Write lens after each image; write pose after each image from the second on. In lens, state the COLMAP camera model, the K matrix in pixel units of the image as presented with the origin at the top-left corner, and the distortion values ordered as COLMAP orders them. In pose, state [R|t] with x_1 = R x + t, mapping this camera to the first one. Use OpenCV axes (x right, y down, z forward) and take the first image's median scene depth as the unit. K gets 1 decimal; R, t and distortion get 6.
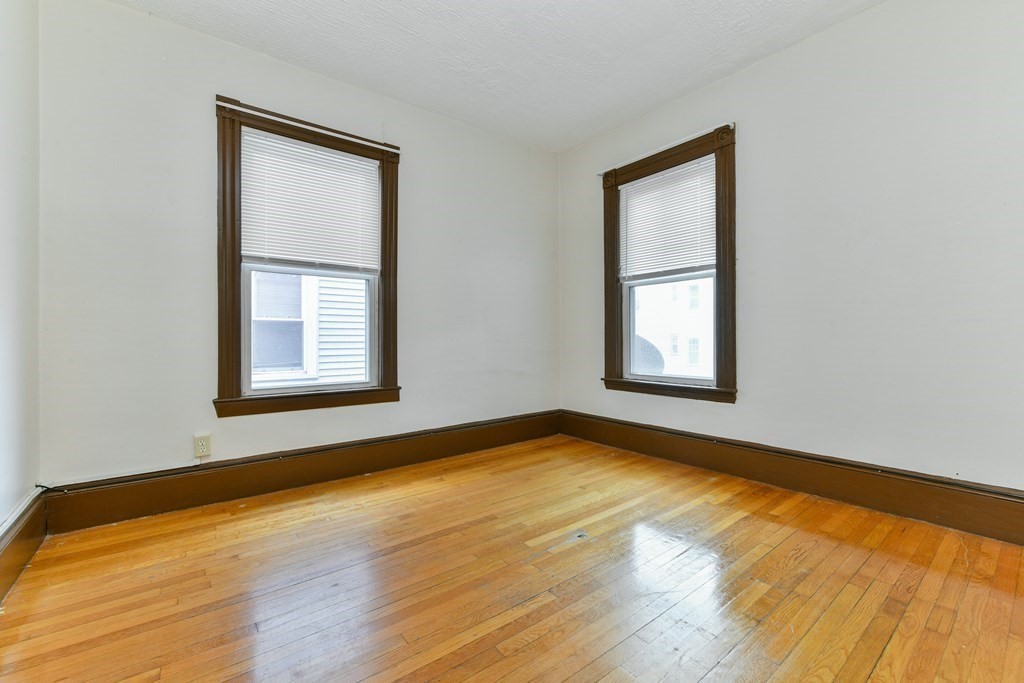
lens RADIAL K [[432.4, 0, 512.0], [0, 432.4, 341.5], [0, 0, 1]] dist [-0.001856, -0.000233]
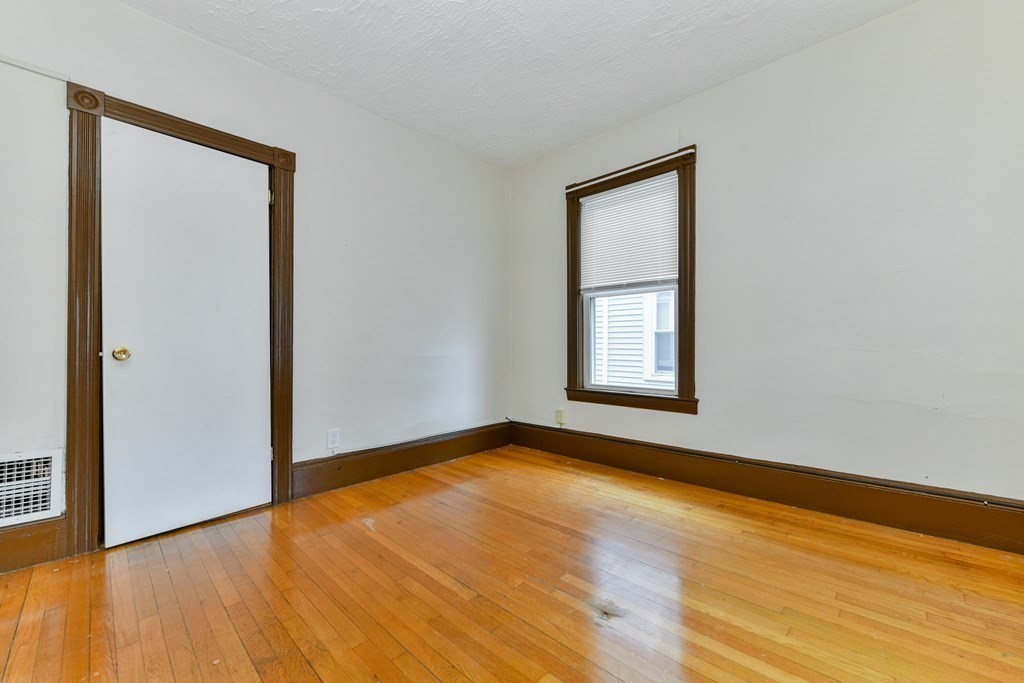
lens RADIAL K [[407.1, 0, 519.7], [0, 407.1, 341.5], [0, 0, 1]] dist [0.003786, 0.000090]
pose [[0.166026, -0.006327, -0.986101, 0.632415], [-0.003889, 0.999967, -0.007071, -0.014753], [0.986114, 0.005009, 0.165996, 0.550108]]
